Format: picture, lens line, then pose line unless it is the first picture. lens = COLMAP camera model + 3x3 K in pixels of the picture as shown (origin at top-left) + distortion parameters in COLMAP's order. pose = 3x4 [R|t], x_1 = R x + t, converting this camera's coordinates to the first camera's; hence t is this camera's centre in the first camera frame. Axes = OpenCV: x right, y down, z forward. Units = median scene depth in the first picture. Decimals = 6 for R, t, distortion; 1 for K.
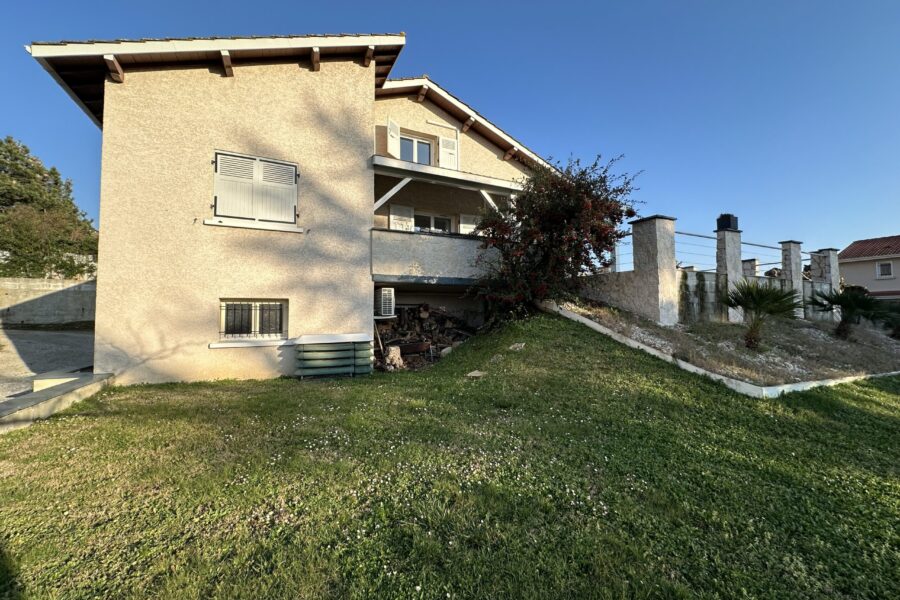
lens RADIAL K [[358.9, 0, 450.0], [0, 358.9, 300.0], [0, 0, 1]] dist [0.000514, 0.000436]
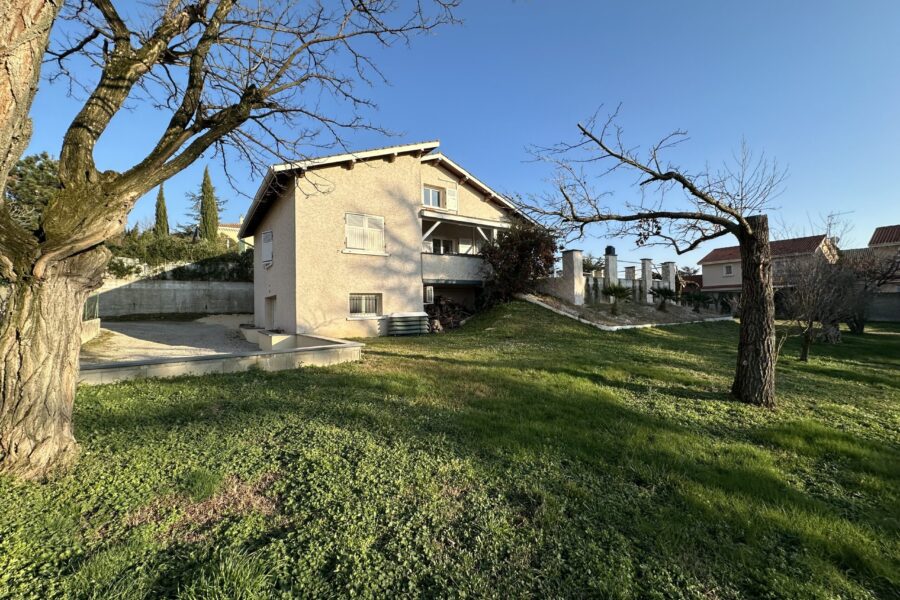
lens RADIAL K [[358.9, 0, 450.0], [0, 358.9, 300.0], [0, 0, 1]] dist [0.000514, 0.000436]
pose [[0.988435, -0.011926, 0.151178, -0.353392], [0.009249, 0.999788, 0.018394, 0.000293], [-0.151366, -0.016783, 0.988335, -0.756457]]
